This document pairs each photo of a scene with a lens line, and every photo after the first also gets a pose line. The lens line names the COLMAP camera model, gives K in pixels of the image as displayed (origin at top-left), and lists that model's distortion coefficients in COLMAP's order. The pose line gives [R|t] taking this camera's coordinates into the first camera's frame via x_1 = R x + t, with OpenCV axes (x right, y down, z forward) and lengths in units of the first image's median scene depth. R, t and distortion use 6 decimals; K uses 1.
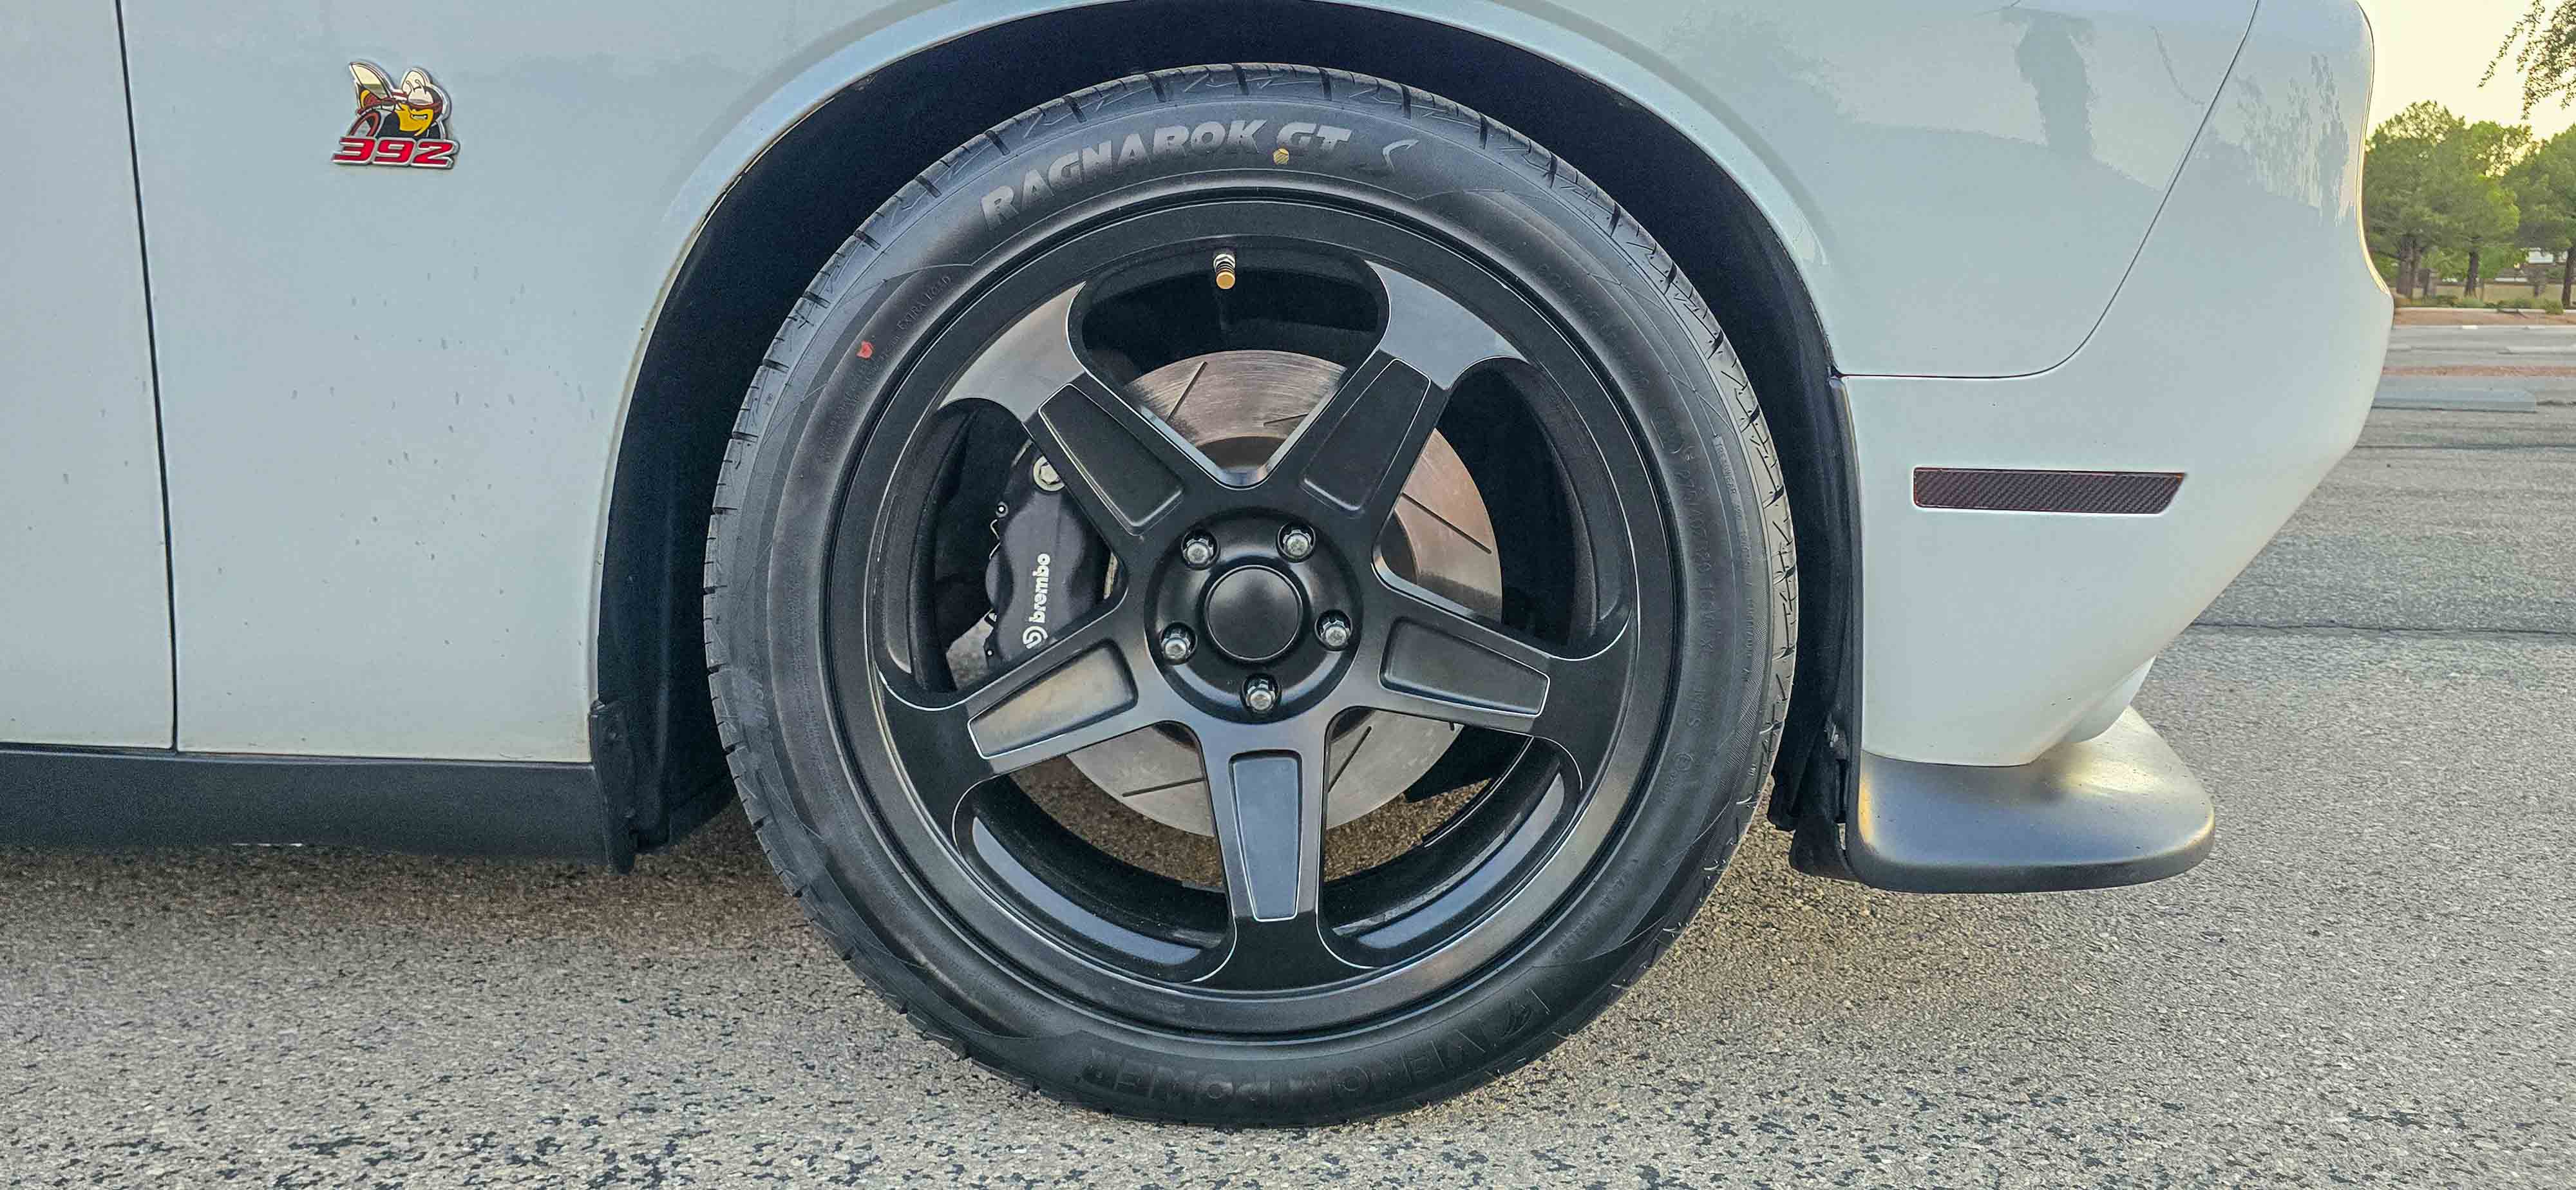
lens RADIAL K [[1711.9, 0, 1288.0], [0, 1711.9, 595.0], [0, 0, 1]] dist [-0.003437, -0.000170]
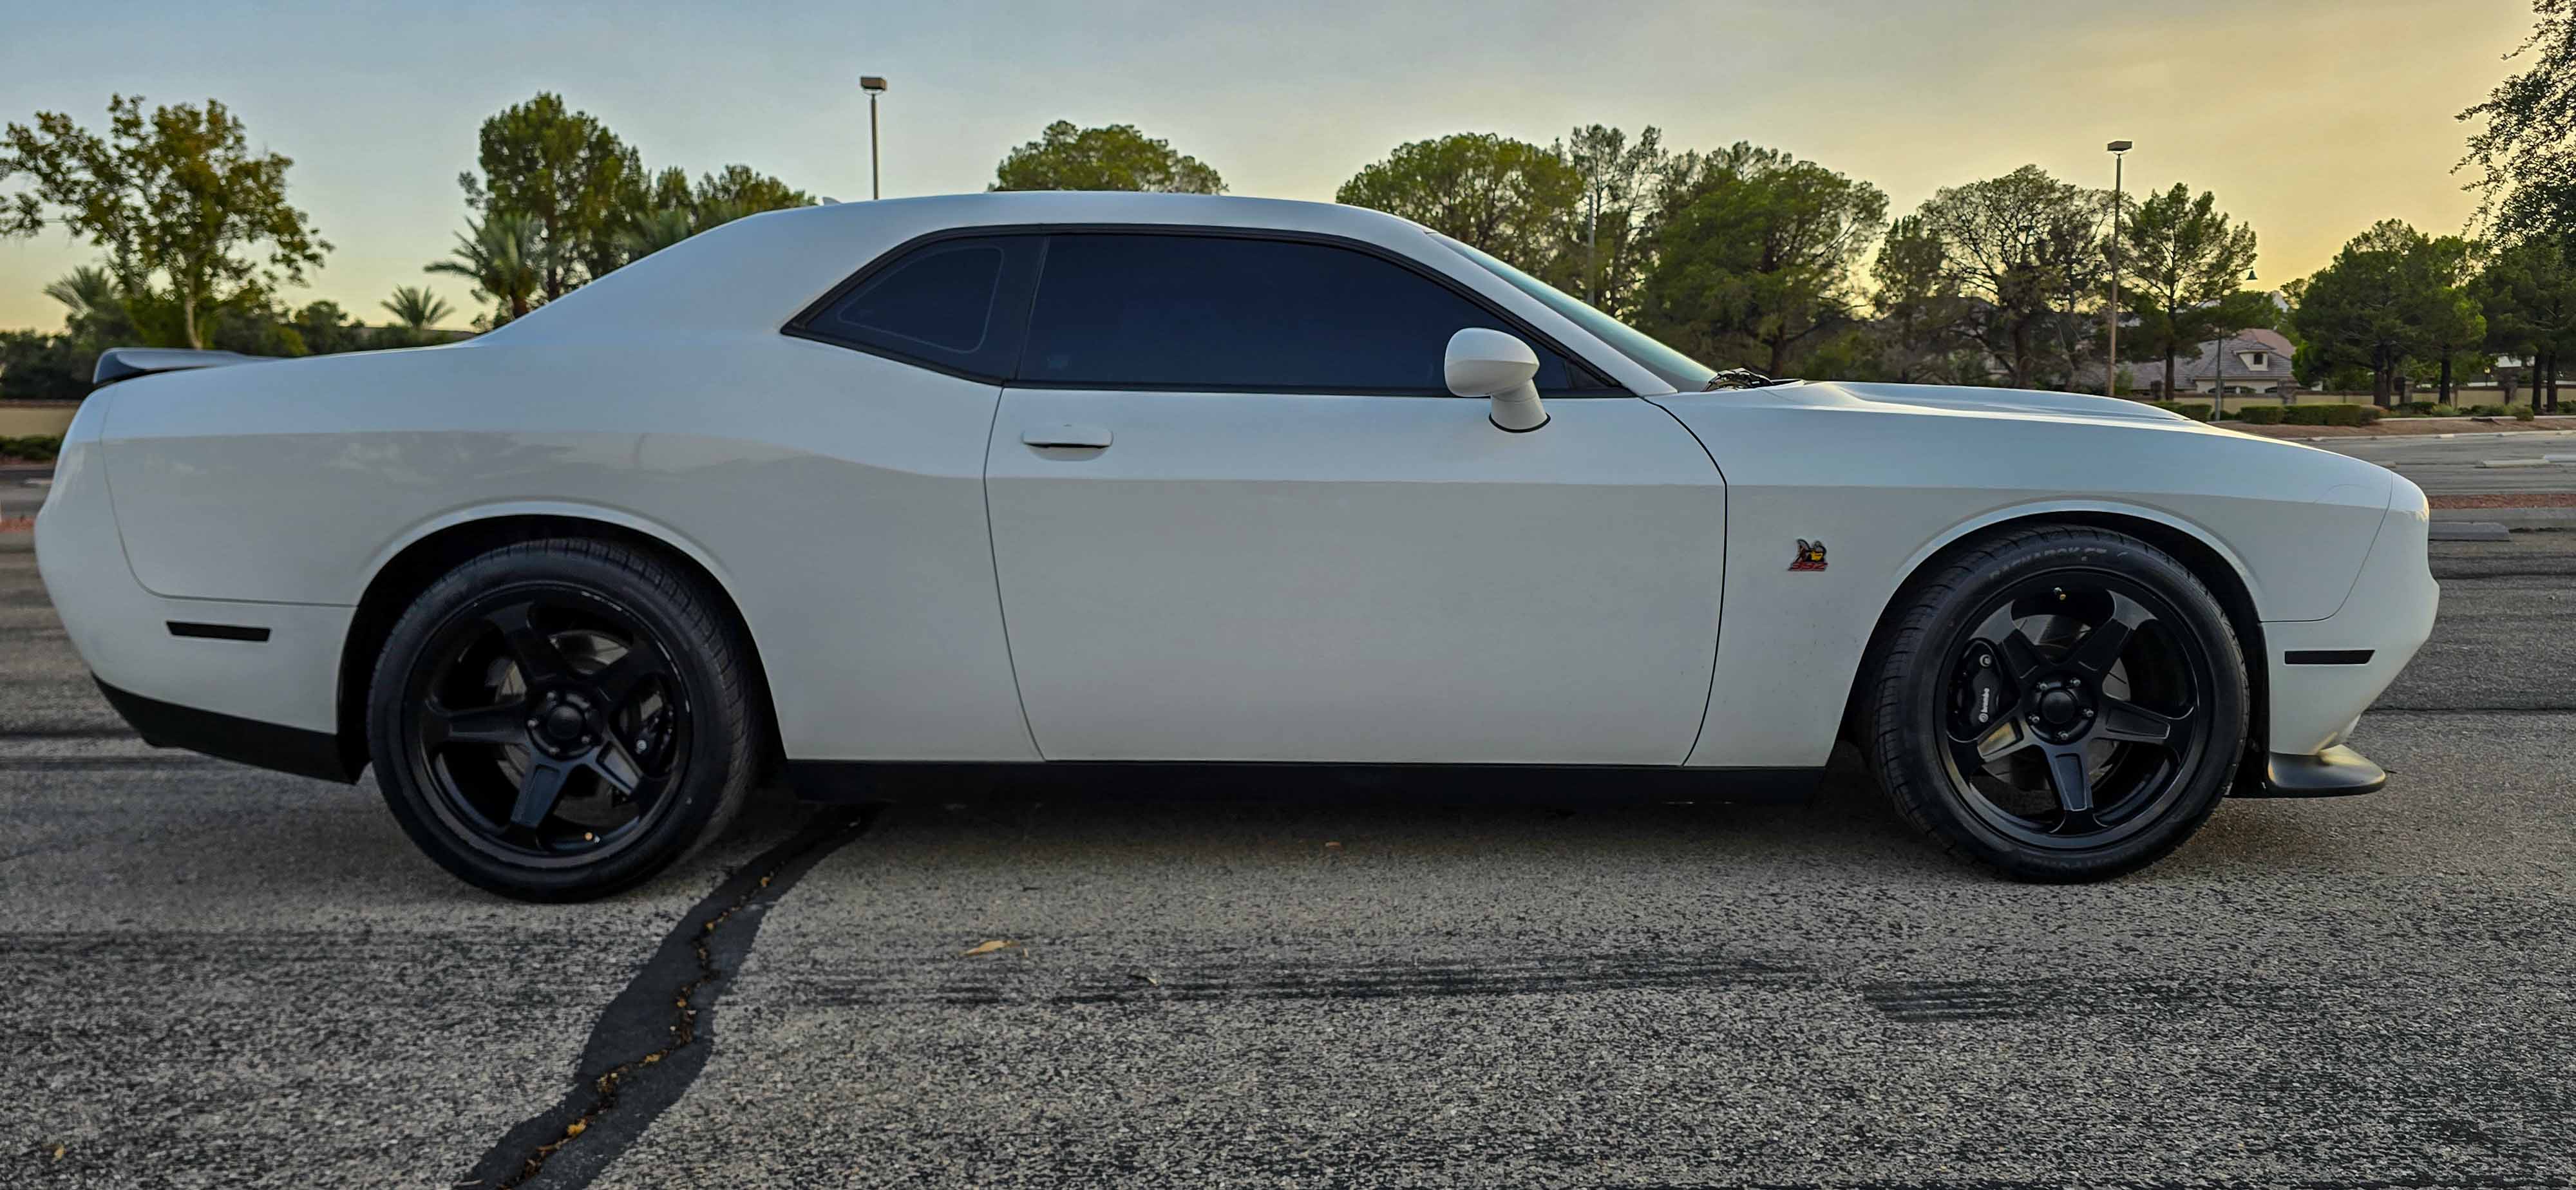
lens RADIAL K [[1772.0, 0, 1309.5], [0, 1772.0, 602.3], [0, 0, 1]] dist [0.011964, 0.003151]
pose [[0.999126, -0.026877, 0.032006, -0.173426], [0.028974, 0.997336, -0.066948, -0.000103], [-0.030121, 0.067817, 0.997243, -0.248386]]
